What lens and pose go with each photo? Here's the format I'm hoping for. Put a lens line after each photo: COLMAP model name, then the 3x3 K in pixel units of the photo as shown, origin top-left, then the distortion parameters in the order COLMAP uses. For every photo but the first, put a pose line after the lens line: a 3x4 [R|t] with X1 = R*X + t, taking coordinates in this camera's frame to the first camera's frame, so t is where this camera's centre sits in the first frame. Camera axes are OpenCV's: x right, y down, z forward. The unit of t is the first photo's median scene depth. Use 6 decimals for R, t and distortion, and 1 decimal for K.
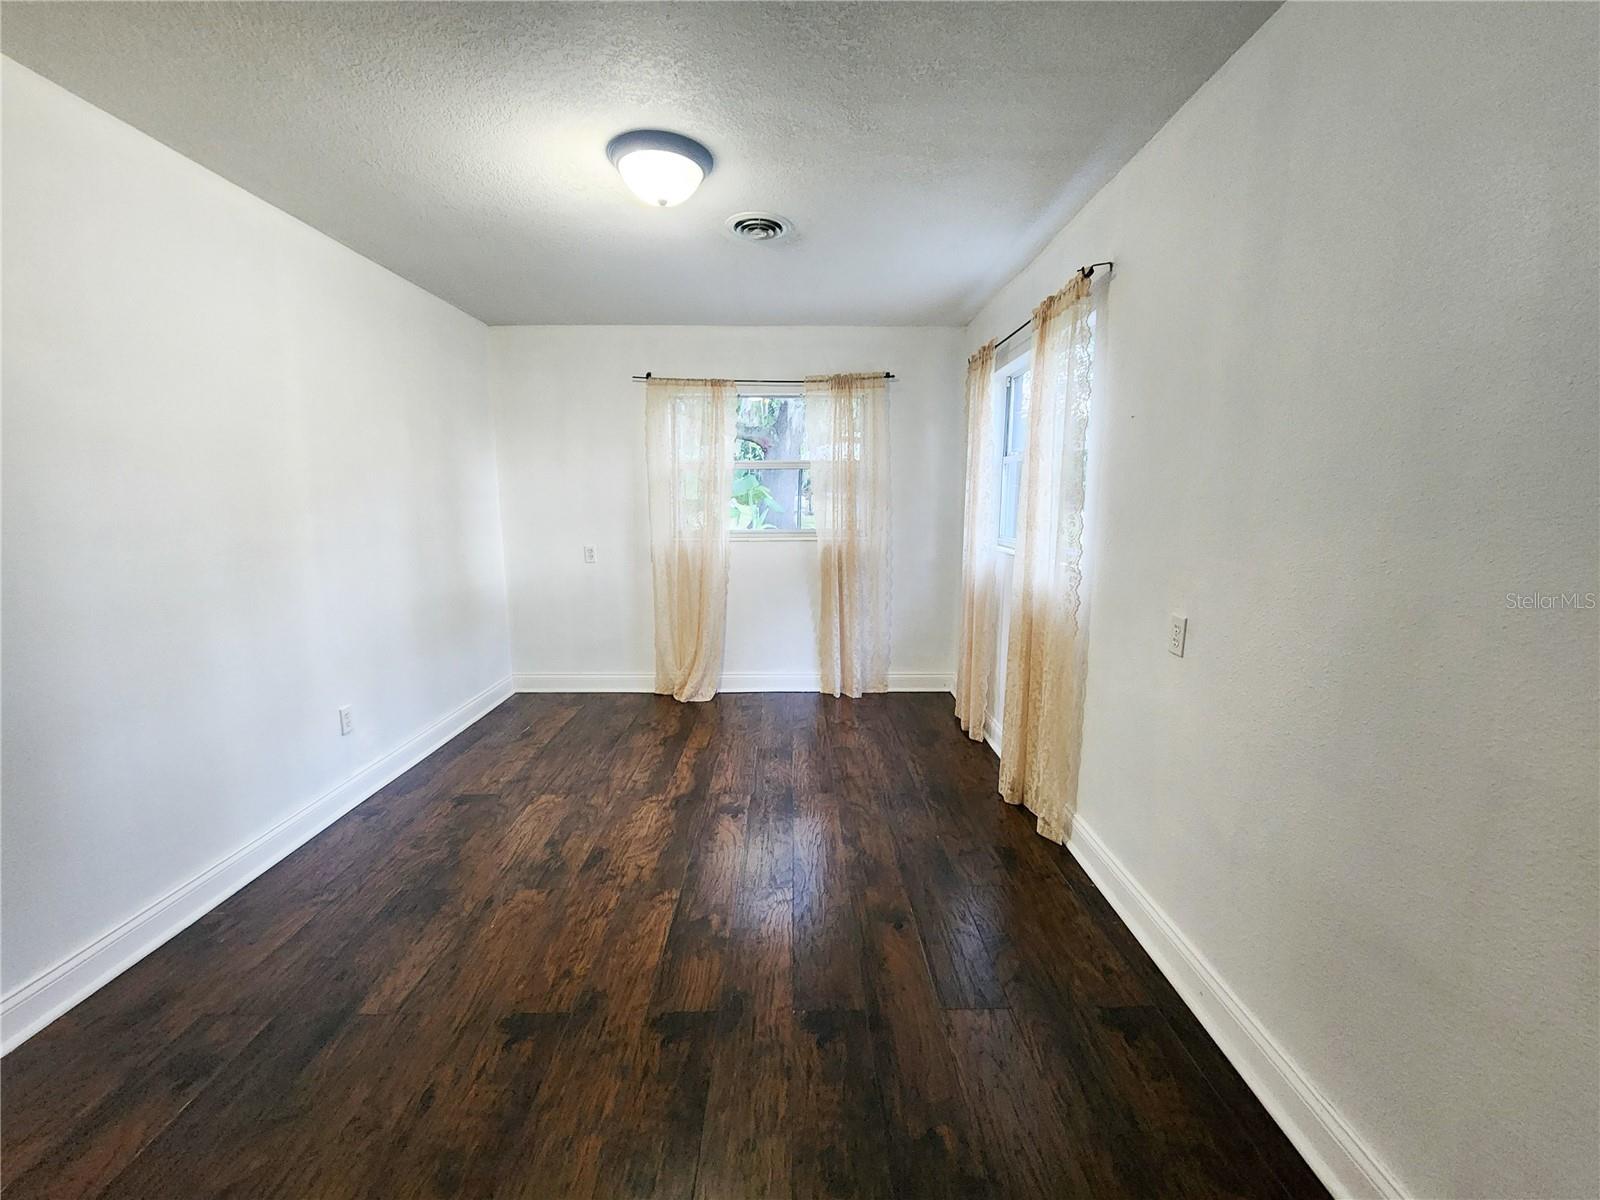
lens RADIAL K [[652.5, 0, 805.6], [0, 652.5, 605.7], [0, 0, 1]] dist [0.000574, 0.000091]
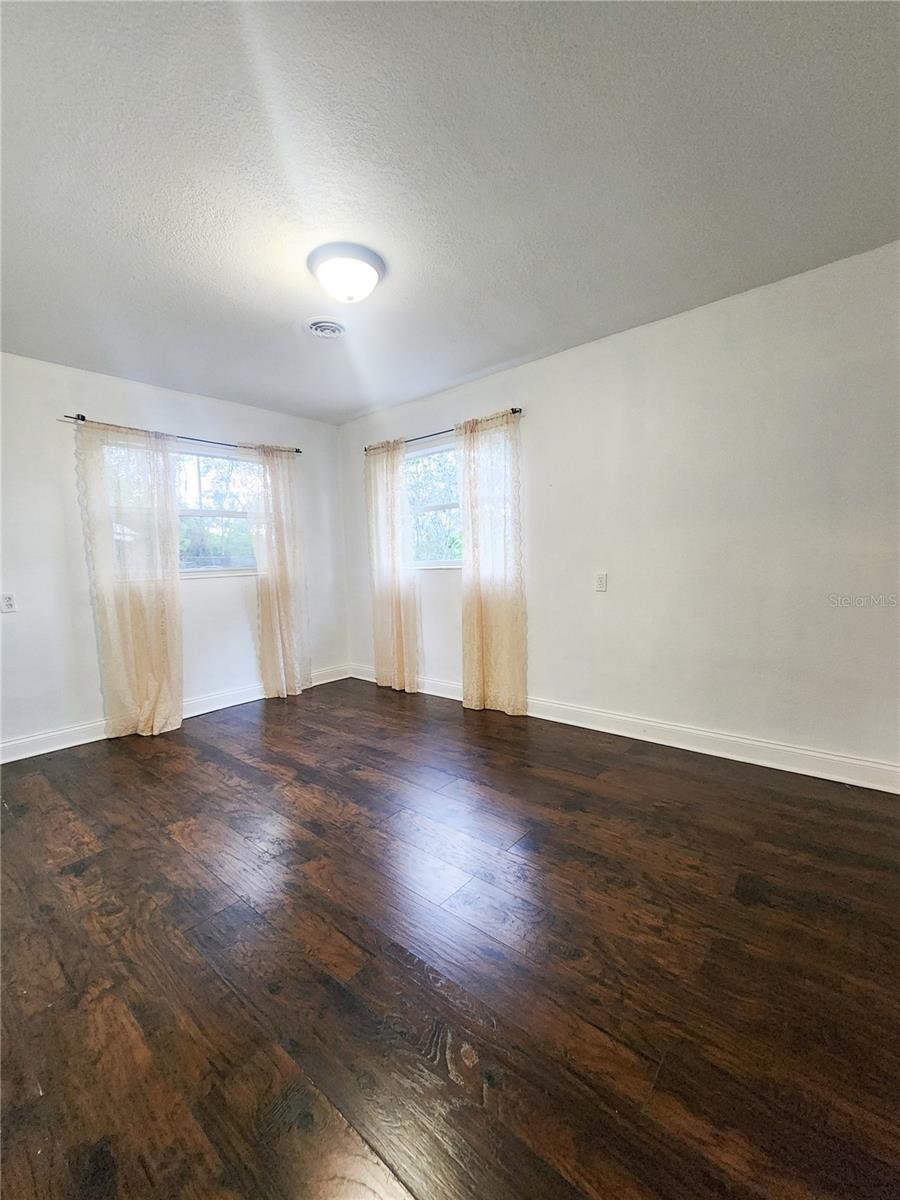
lens RADIAL K [[489.4, 0, 453.1], [0, 489.4, 607.7], [0, 0, 1]] dist [0.000574, 0.000091]
pose [[0.663125, -0.098423, 0.742010, -0.455236], [0.157323, 0.987501, -0.009611, 0.031776], [-0.731789, 0.123108, 0.670320, 0.118869]]
